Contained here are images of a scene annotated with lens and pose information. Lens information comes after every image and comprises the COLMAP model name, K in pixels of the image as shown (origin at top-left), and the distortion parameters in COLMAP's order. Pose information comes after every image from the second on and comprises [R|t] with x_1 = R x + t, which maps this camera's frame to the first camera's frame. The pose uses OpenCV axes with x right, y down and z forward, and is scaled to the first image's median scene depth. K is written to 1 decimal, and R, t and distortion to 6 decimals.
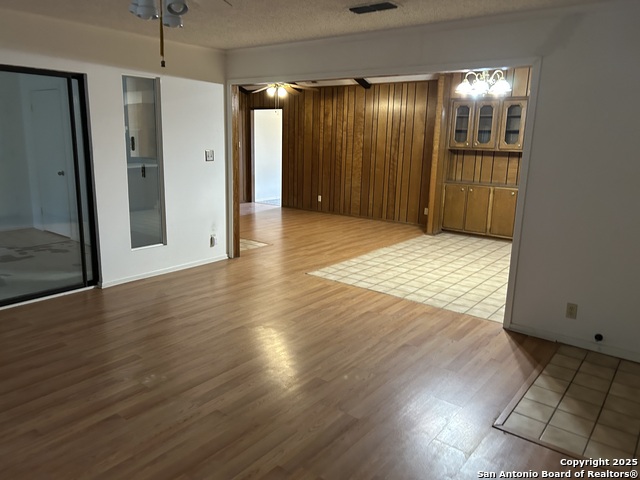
lens RADIAL K [[481.8, 0, 315.4], [0, 481.8, 230.9], [0, 0, 1]] dist [0.060629, -0.060872]
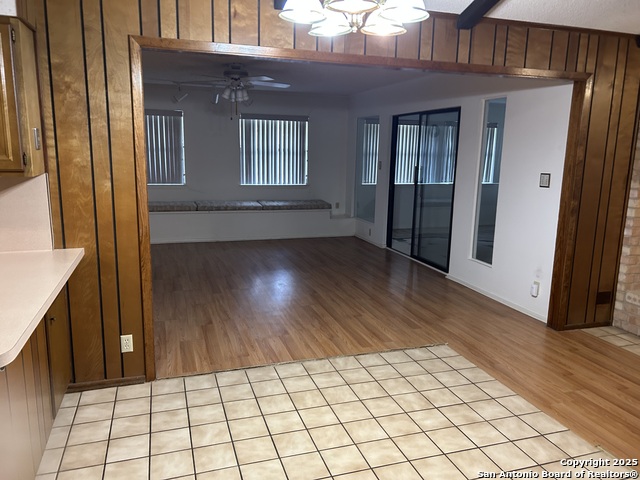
lens RADIAL K [[481.8, 0, 310.9], [0, 481.8, 234.4], [0, 0, 1]] dist [0.060629, -0.060872]
pose [[-0.558812, 0.110874, -0.821849, 0.705012], [-0.196488, 0.945102, 0.261103, -0.224558], [0.805681, 0.307391, -0.506349, 1.237752]]
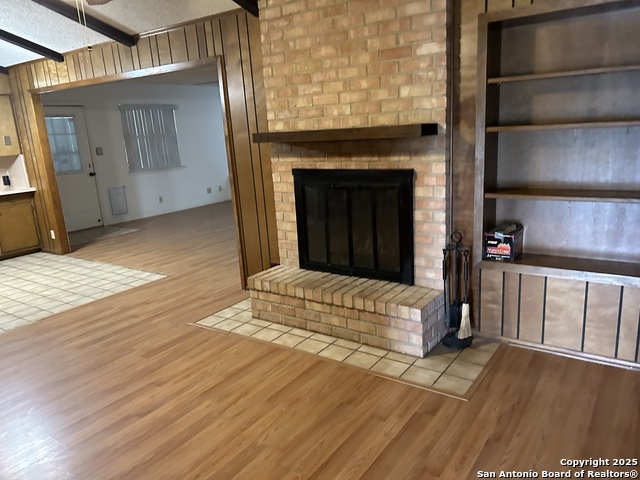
lens RADIAL K [[481.8, 0, 323.3], [0, 481.8, 241.4], [0, 0, 1]] dist [0.060629, -0.060872]
pose [[-0.997687, 0.048067, -0.048055, -0.307384], [0.023466, 0.907144, 0.420167, -0.403654], [0.063789, 0.418067, -0.906174, 2.016886]]
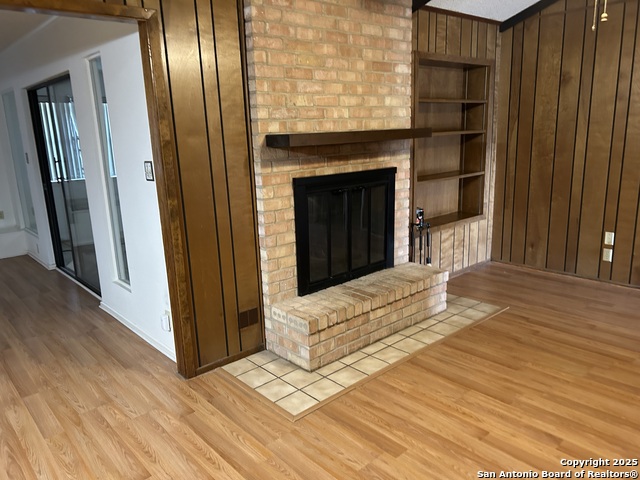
lens RADIAL K [[481.8, 0, 317.4], [0, 481.8, 240.5], [0, 0, 1]] dist [0.060629, -0.060872]
pose [[-0.180987, 0.203435, -0.962215, 0.320383], [-0.162202, 0.958800, 0.233222, -0.263515], [0.970018, 0.198283, -0.140533, 1.410304]]
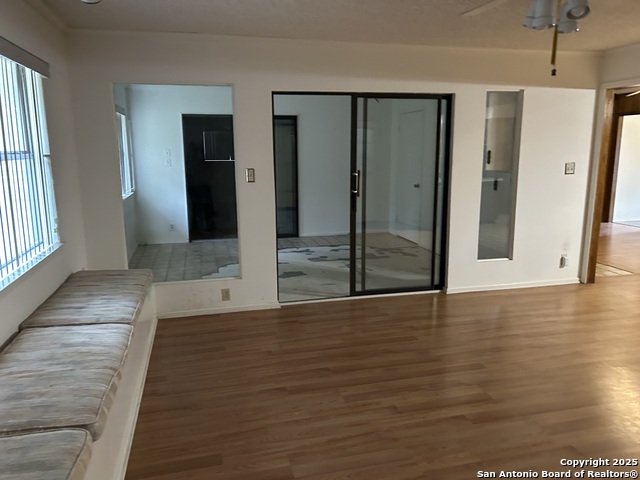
lens RADIAL K [[481.8, 0, 313.4], [0, 481.8, 234.2], [0, 0, 1]] dist [0.060629, -0.060872]
pose [[0.793816, 0.079528, -0.602935, -0.040956], [-0.094188, 0.995528, 0.007305, 0.008332], [0.600820, 0.050991, 0.797757, -0.025403]]
